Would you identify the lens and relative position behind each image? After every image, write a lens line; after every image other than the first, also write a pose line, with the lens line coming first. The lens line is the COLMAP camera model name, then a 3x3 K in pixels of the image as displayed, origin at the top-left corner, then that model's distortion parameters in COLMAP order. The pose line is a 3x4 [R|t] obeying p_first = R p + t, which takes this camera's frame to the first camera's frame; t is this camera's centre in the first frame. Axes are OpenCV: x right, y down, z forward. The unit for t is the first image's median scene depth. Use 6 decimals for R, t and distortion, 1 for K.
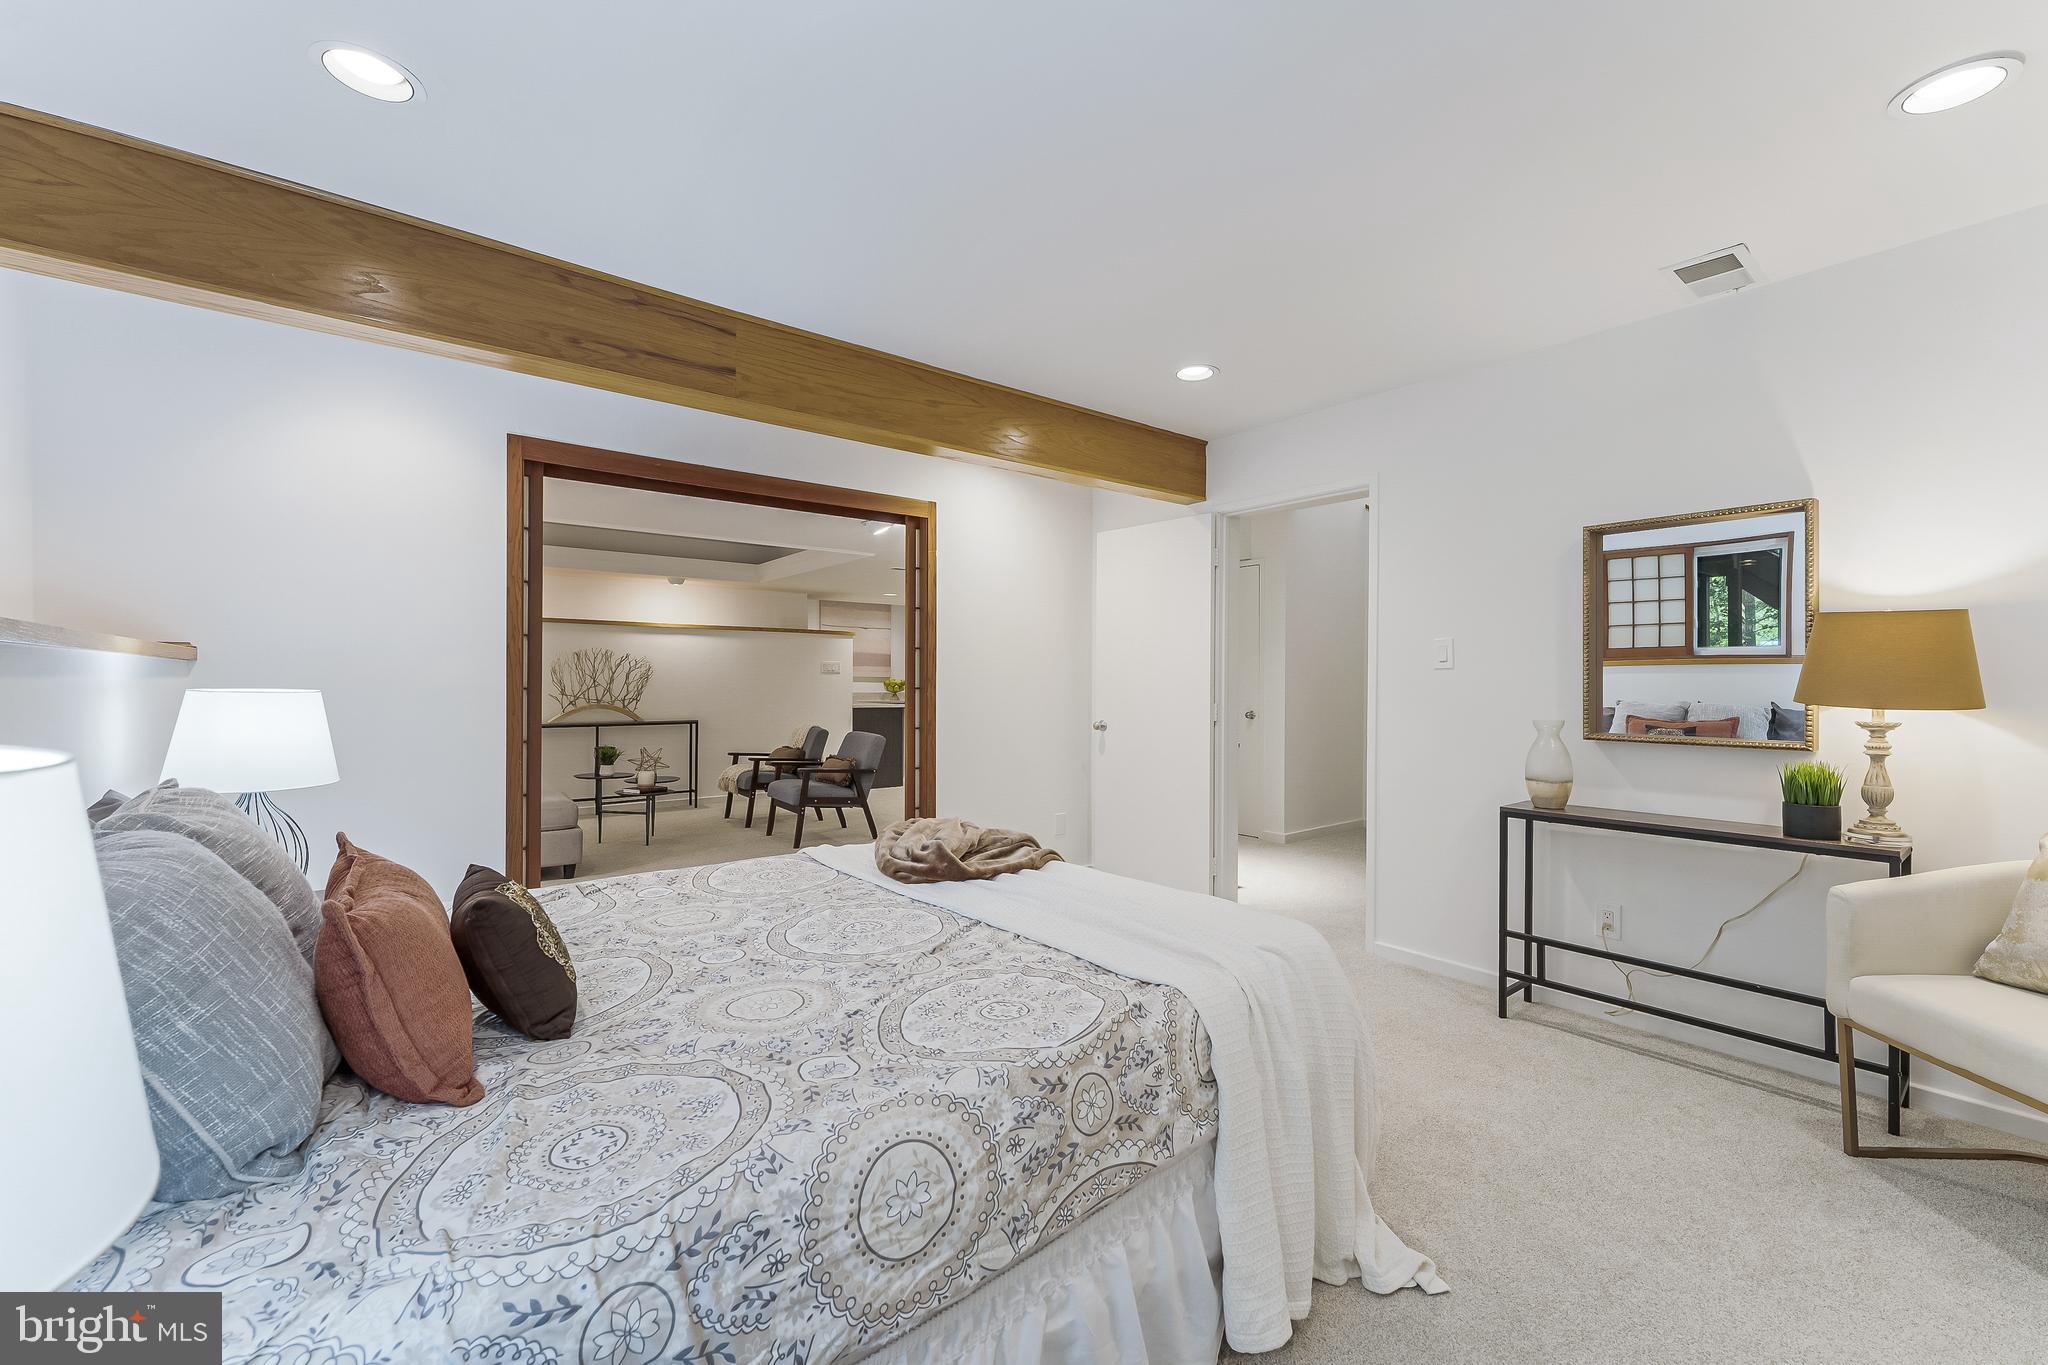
lens RADIAL K [[832.1, 0, 1031.3], [0, 832.1, 688.1], [0, 0, 1]] dist [0.001507, 0.000426]
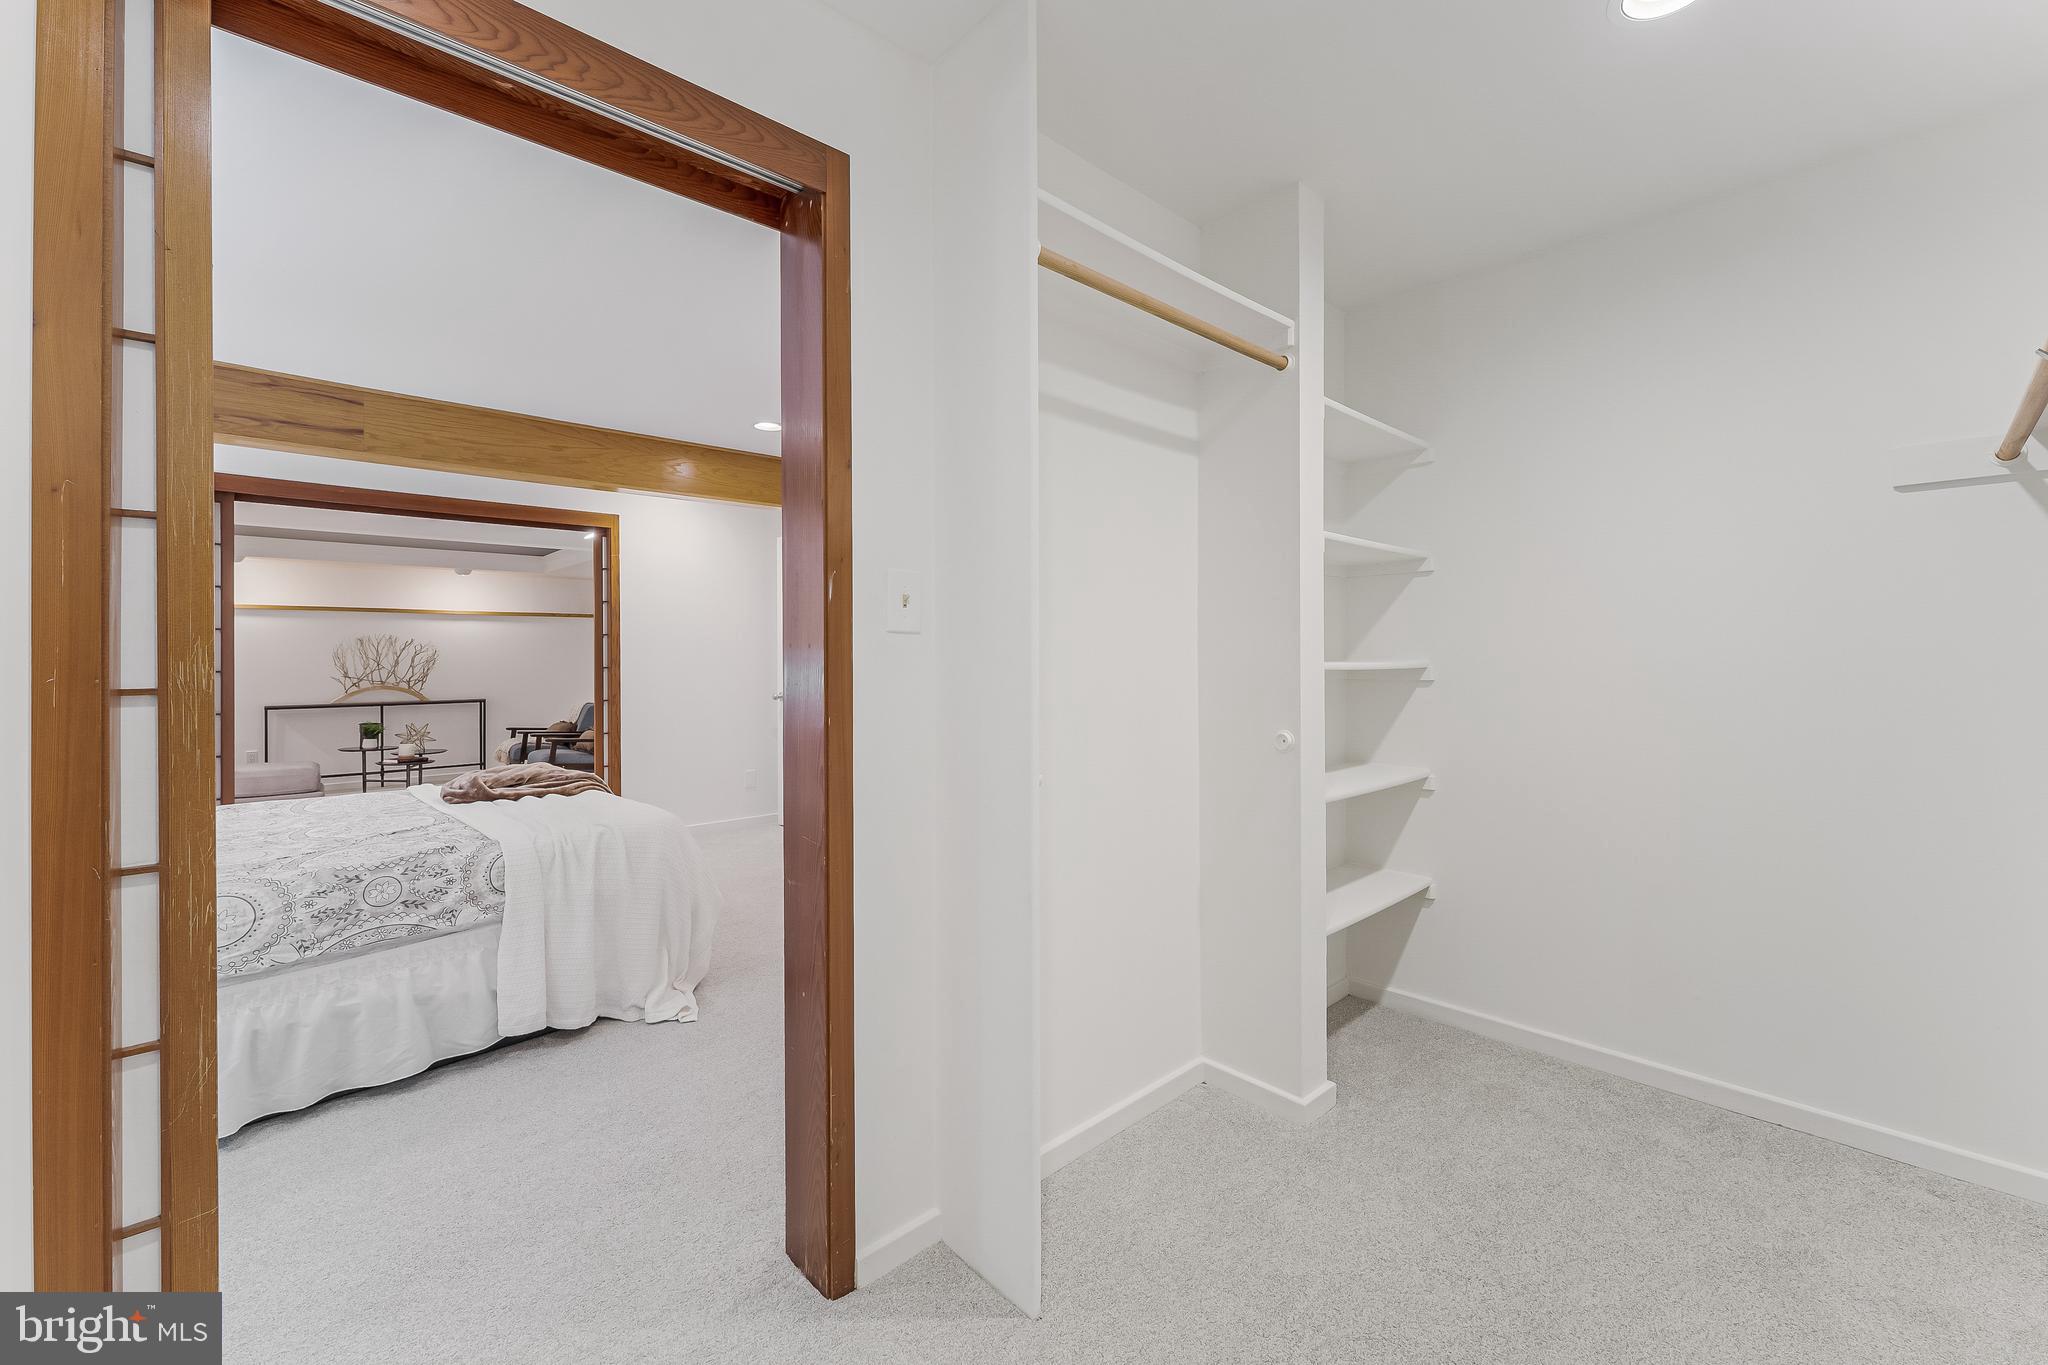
lens RADIAL K [[832.1, 0, 1017.4], [0, 832.1, 662.7], [0, 0, 1]] dist [0.001507, 0.000426]
pose [[0.996370, -0.009687, 0.084570, 0.705490], [0.010046, 0.999942, -0.003821, 0.006605], [-0.084528, 0.004656, 0.996410, -0.513760]]
